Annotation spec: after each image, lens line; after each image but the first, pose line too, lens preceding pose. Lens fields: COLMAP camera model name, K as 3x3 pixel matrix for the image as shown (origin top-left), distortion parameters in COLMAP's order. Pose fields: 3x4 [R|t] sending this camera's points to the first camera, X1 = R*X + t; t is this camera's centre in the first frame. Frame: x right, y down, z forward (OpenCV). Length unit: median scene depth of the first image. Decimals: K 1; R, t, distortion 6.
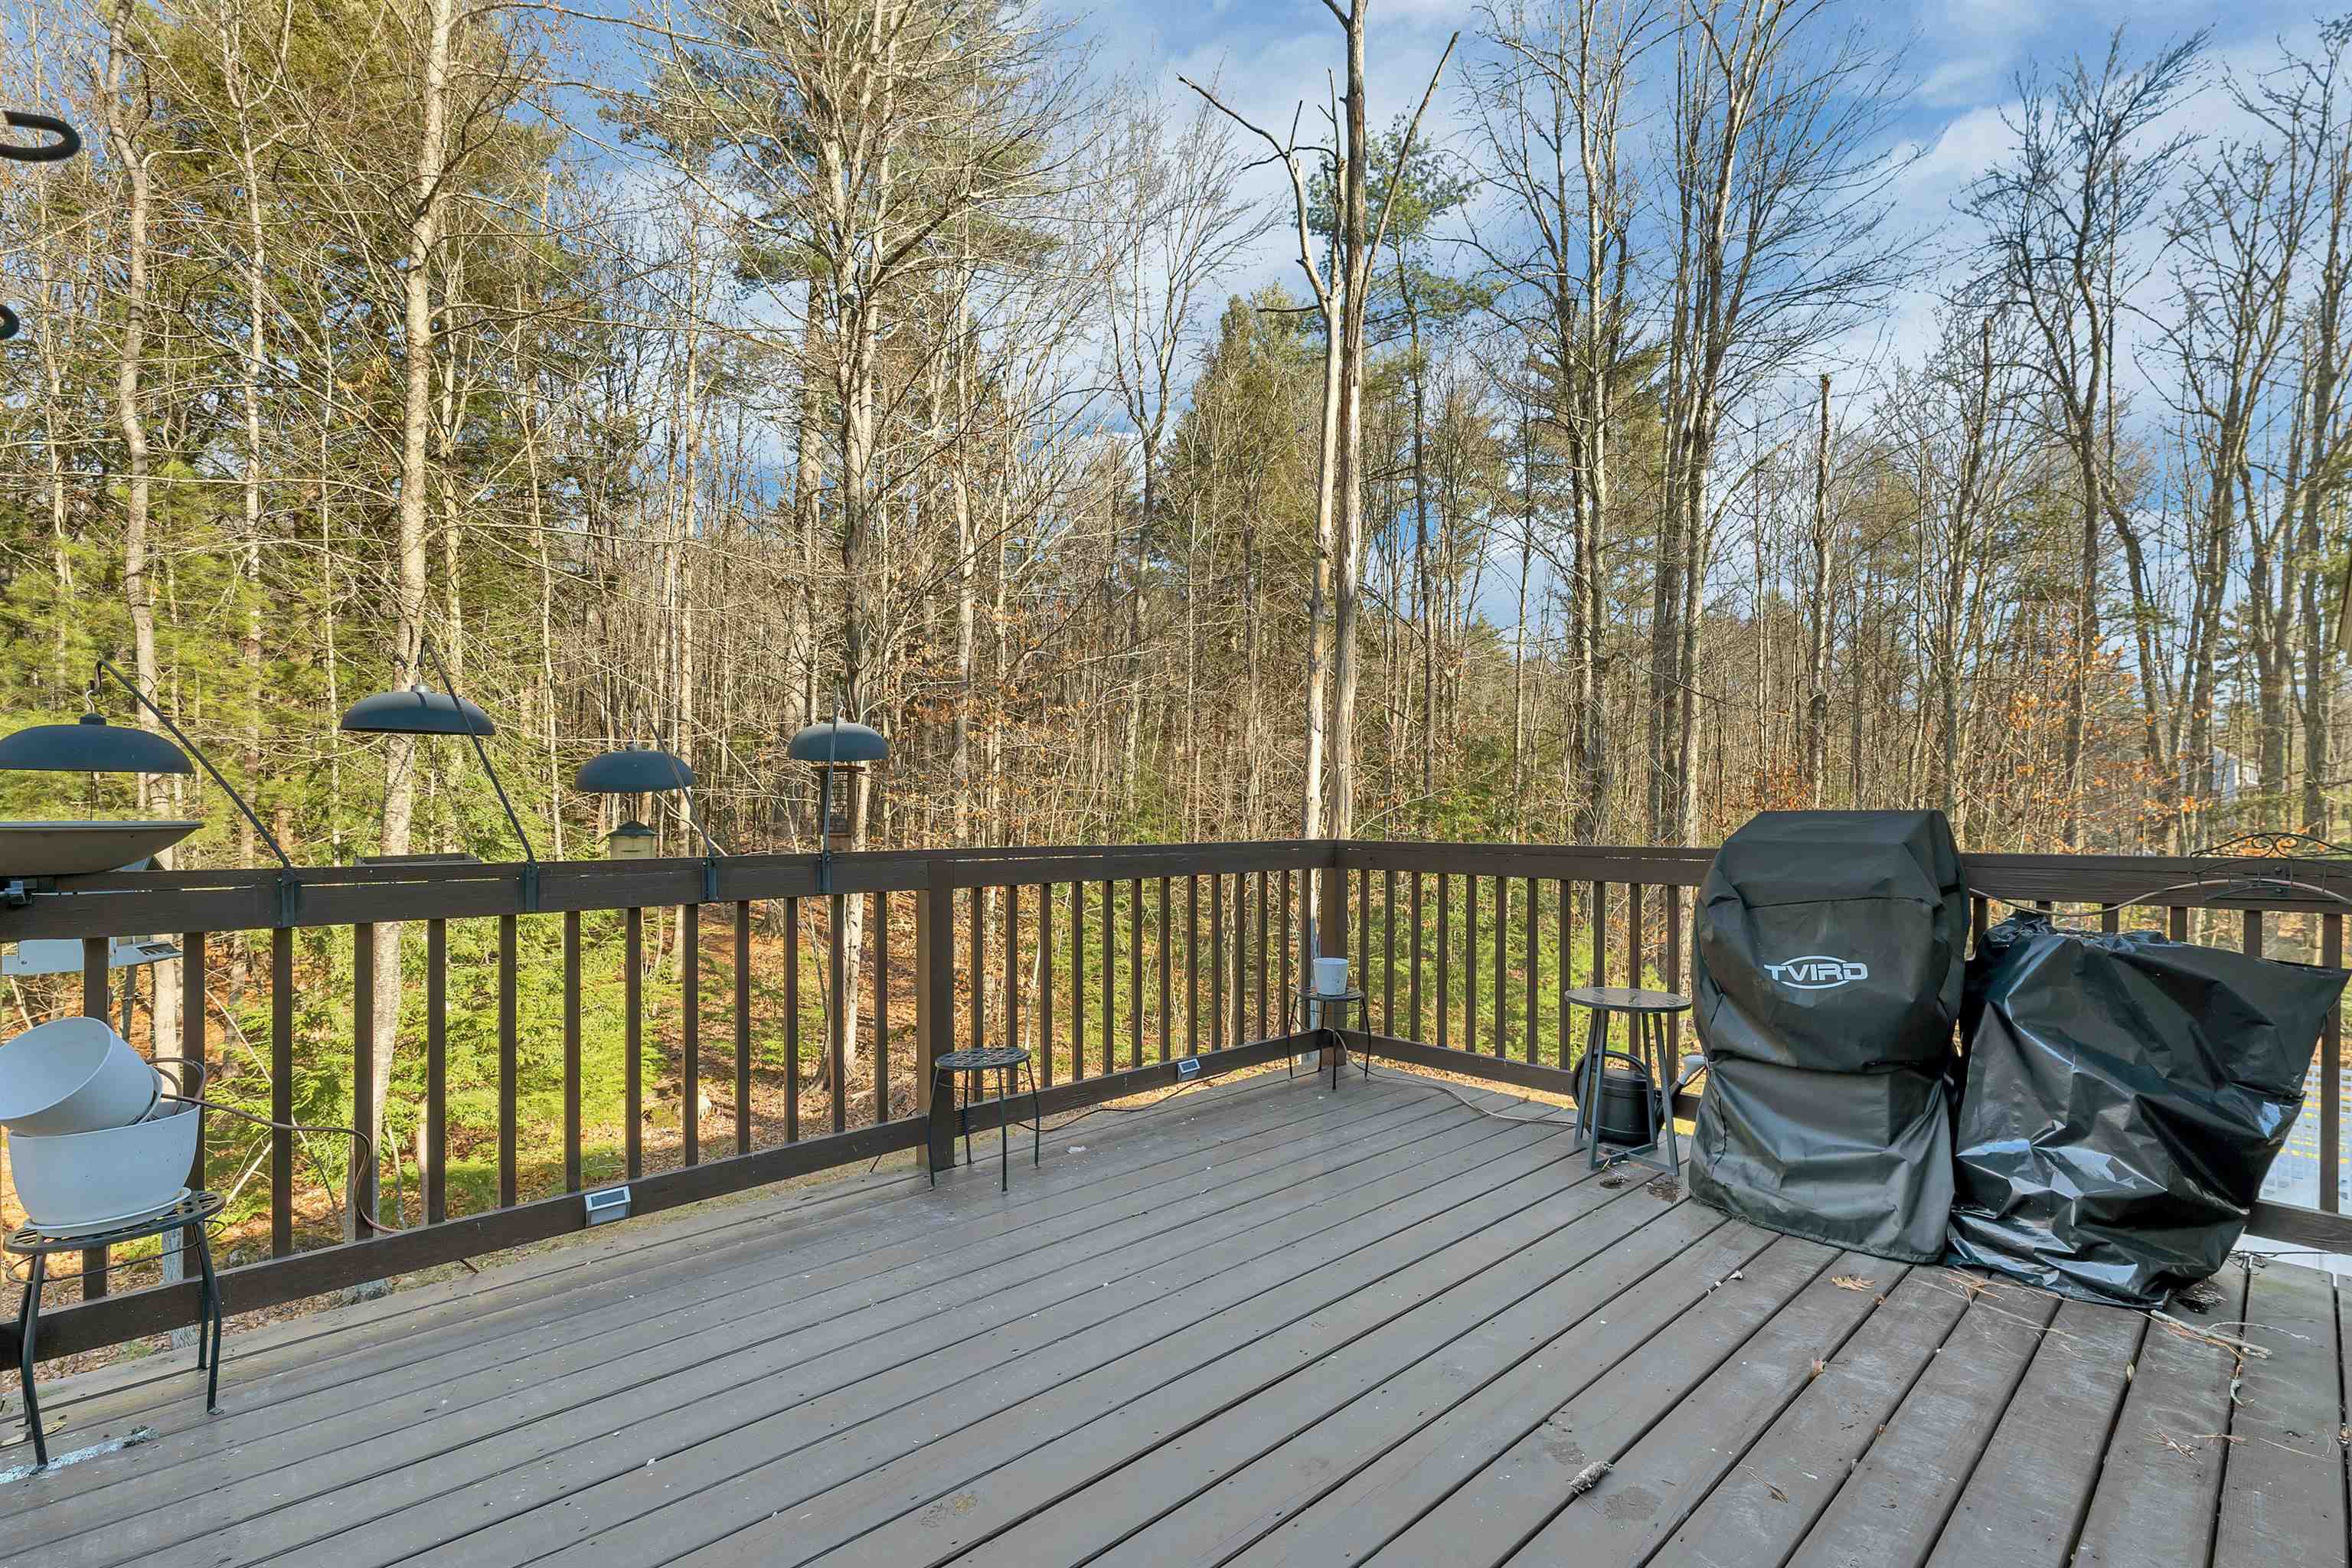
lens RADIAL K [[987.8, 0, 1182.3], [0, 987.8, 785.1], [0, 0, 1]] dist [-0.000257, 0.000108]
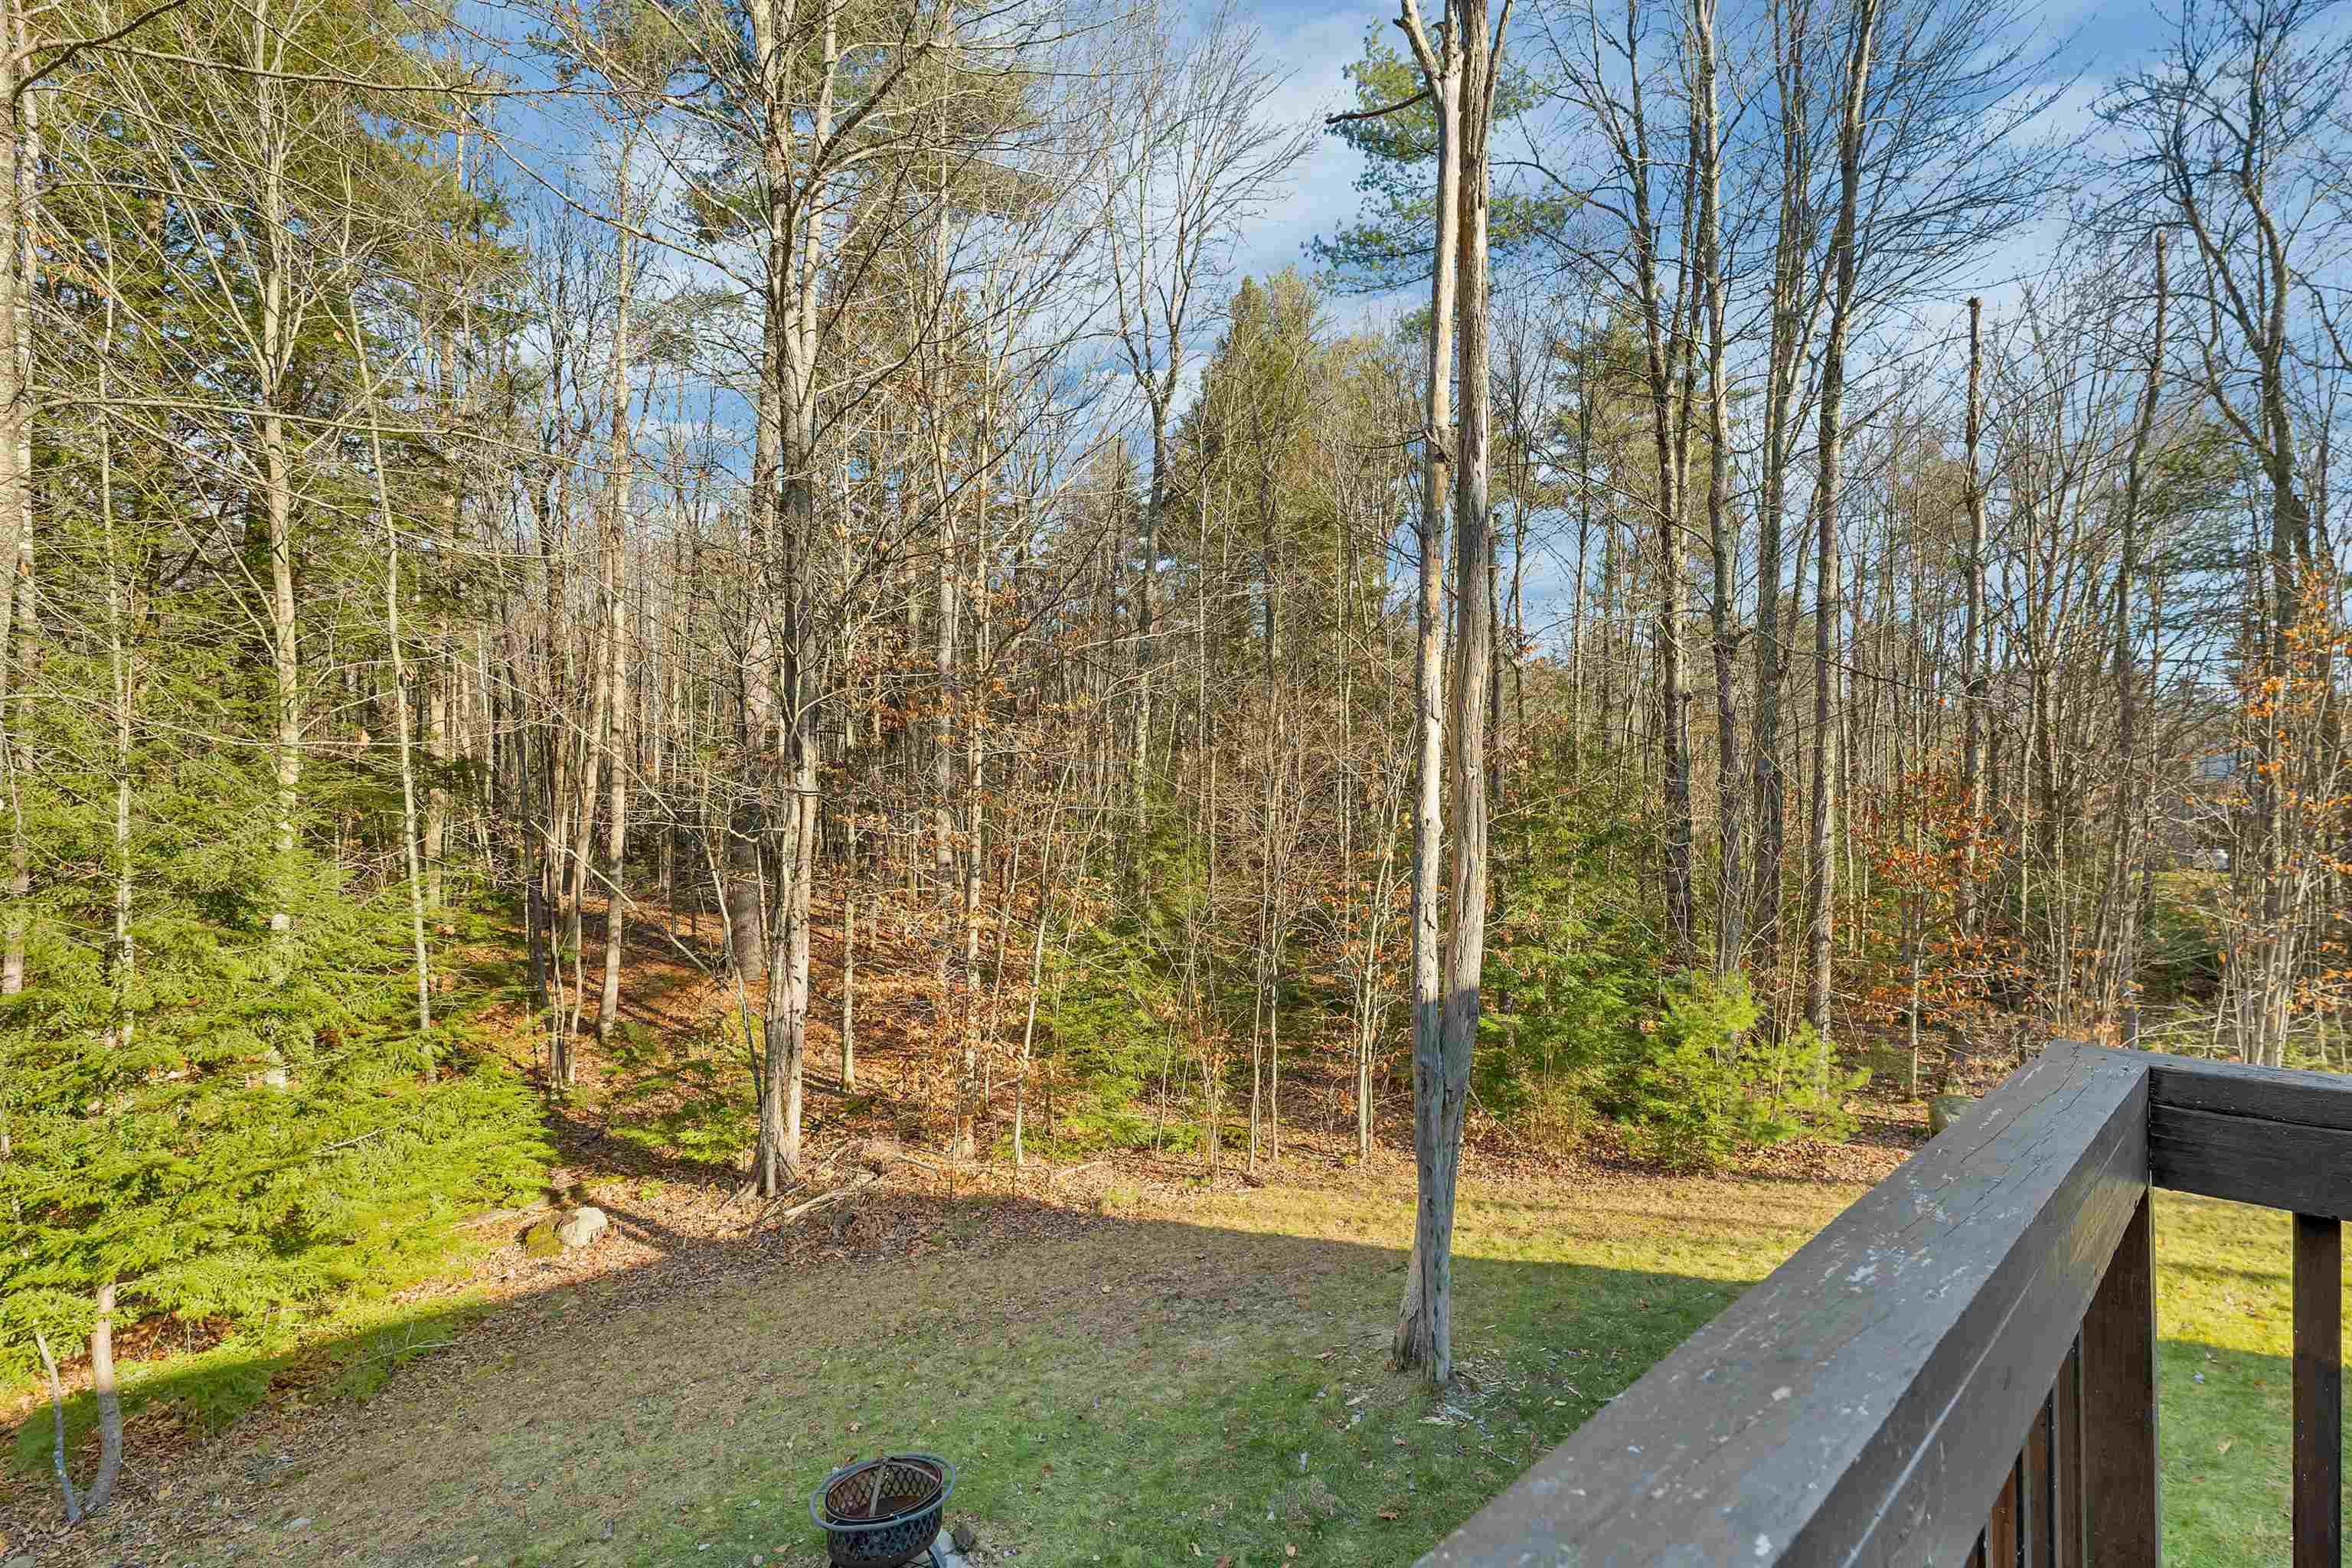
lens RADIAL K [[959.3, 0, 1216.3], [0, 959.3, 785.3], [0, 0, 1]] dist [-0.001185, -0.000158]
pose [[0.999413, -0.012291, 0.031990, -0.018056], [0.012610, 0.999872, -0.009798, -0.003393], [-0.031865, 0.010196, 0.999440, 0.200714]]
